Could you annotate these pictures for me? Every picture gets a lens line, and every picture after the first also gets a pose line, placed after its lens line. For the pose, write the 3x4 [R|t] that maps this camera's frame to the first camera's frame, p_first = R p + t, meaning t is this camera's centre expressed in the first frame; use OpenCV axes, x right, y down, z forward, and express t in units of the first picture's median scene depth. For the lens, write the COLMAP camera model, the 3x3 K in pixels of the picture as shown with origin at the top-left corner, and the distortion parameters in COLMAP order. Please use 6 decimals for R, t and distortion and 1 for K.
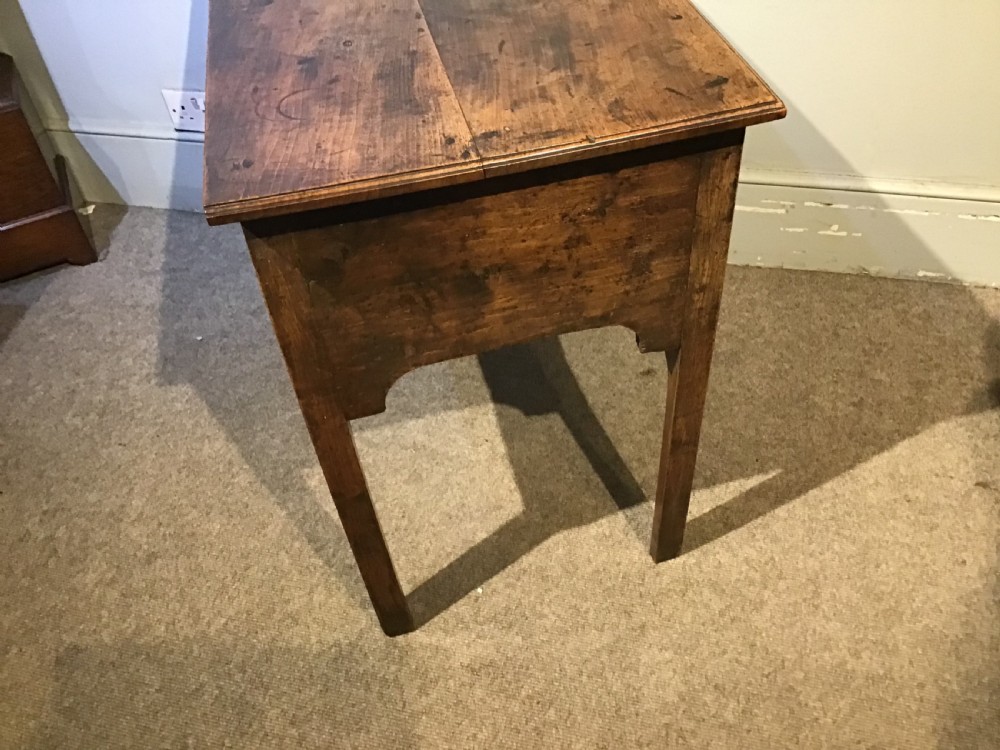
lens RADIAL K [[909.1, 0, 497.4], [0, 909.1, 369.5], [0, 0, 1]] dist [0.123455, -0.260391]
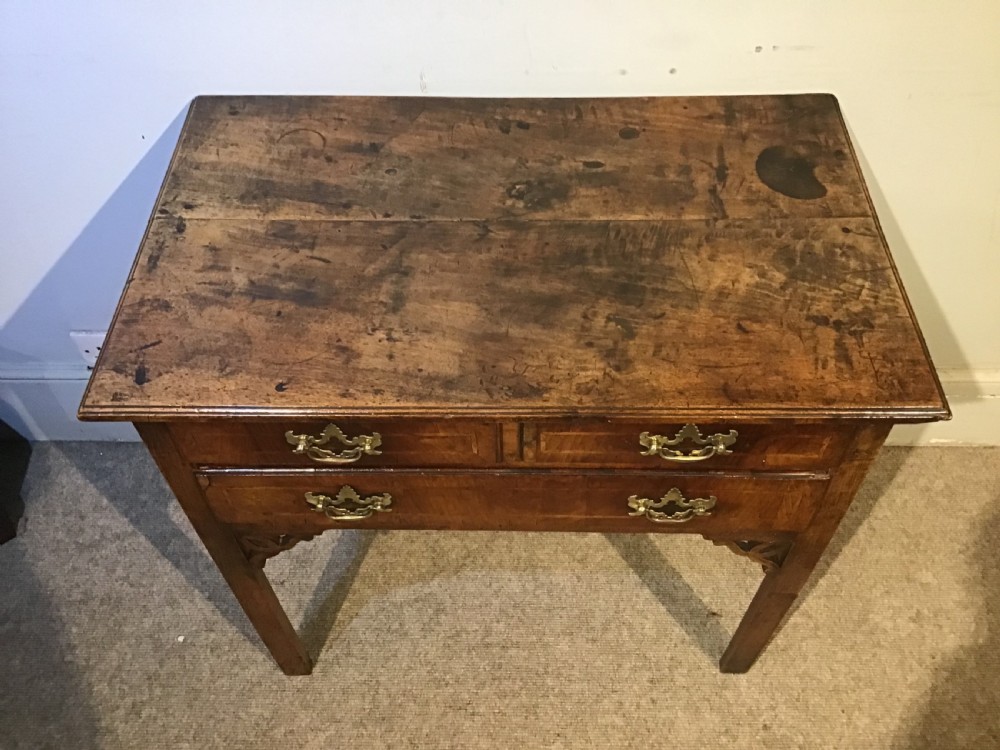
lens RADIAL K [[909.1, 0, 497.4], [0, 909.1, 369.5], [0, 0, 1]] dist [0.123455, -0.260391]
pose [[-0.232919, 0.807249, -0.542307, 0.448169], [-0.661714, 0.277094, 0.696673, -0.835358], [0.712659, 0.521121, 0.469628, 0.487545]]
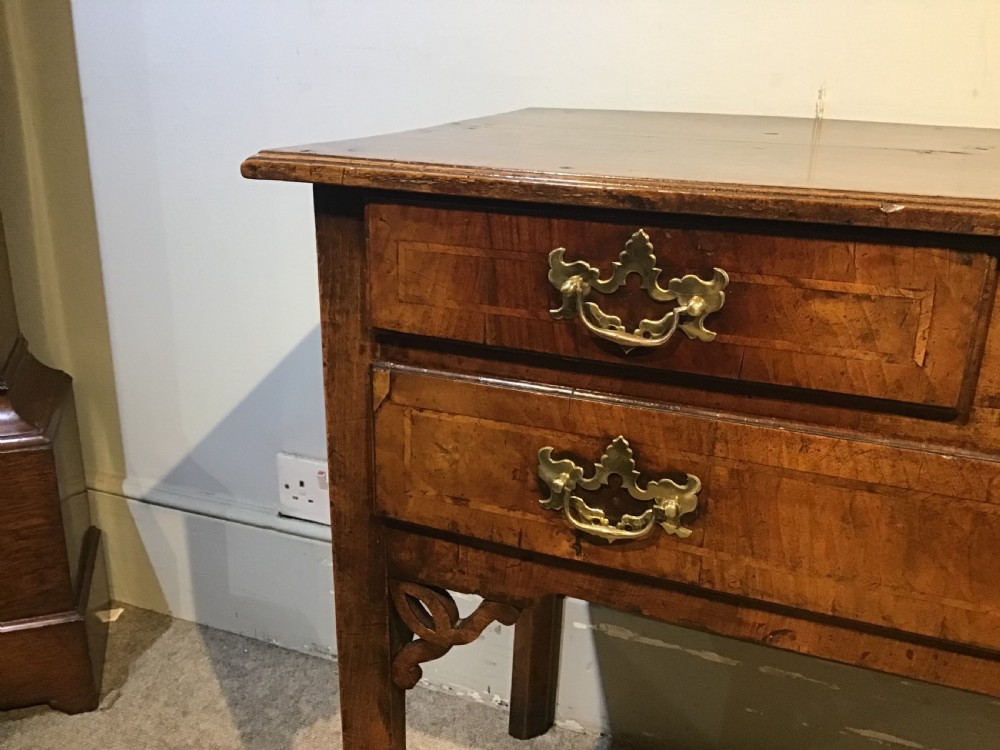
lens RADIAL K [[909.1, 0, 497.4], [0, 909.1, 369.5], [0, 0, 1]] dist [0.123455, -0.260391]
pose [[-0.548579, 0.335923, -0.765648, 0.465419], [-0.575720, 0.512293, 0.637262, -0.444930], [0.606307, 0.790387, -0.087636, 0.774264]]
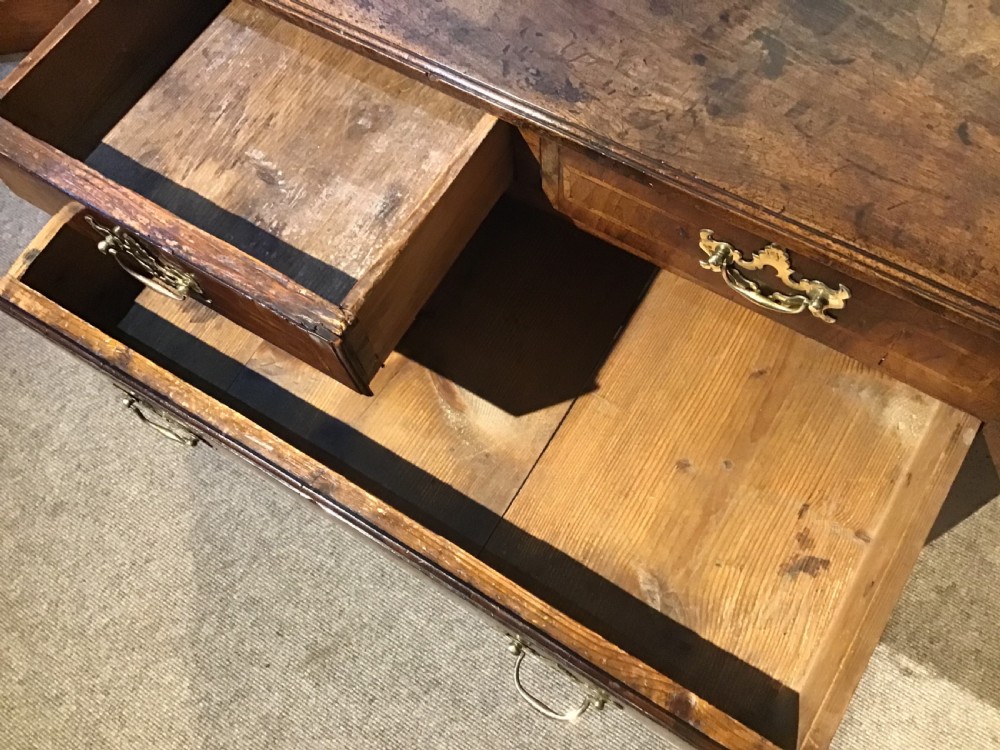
lens RADIAL K [[909.1, 0, 497.4], [0, 909.1, 369.5], [0, 0, 1]] dist [0.123455, -0.260391]
pose [[-0.696469, 0.693197, -0.185496, 0.283602], [-0.412420, -0.175137, 0.894000, -0.768615], [0.587231, 0.699146, 0.407866, 0.723315]]
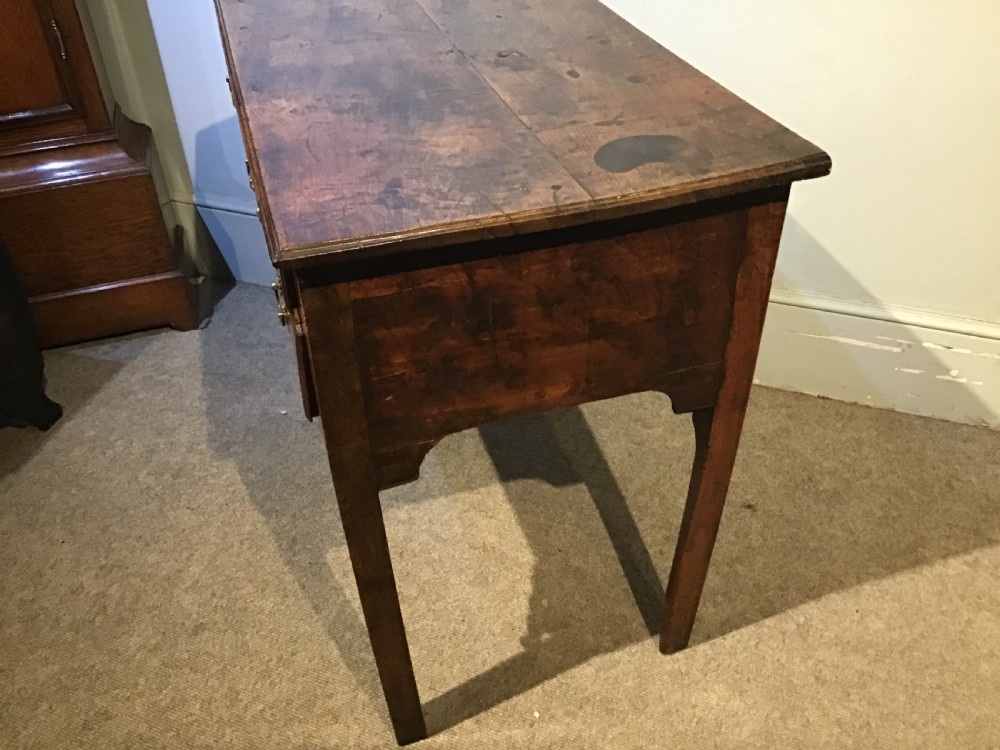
lens RADIAL K [[909.1, 0, 497.4], [0, 909.1, 369.5], [0, 0, 1]] dist [0.123455, -0.260391]
pose [[-0.990940, 0.134287, 0.002155, -0.069157], [0.021741, 0.144552, 0.989258, -1.107081], [0.132533, 0.980343, -0.146162, 1.188940]]
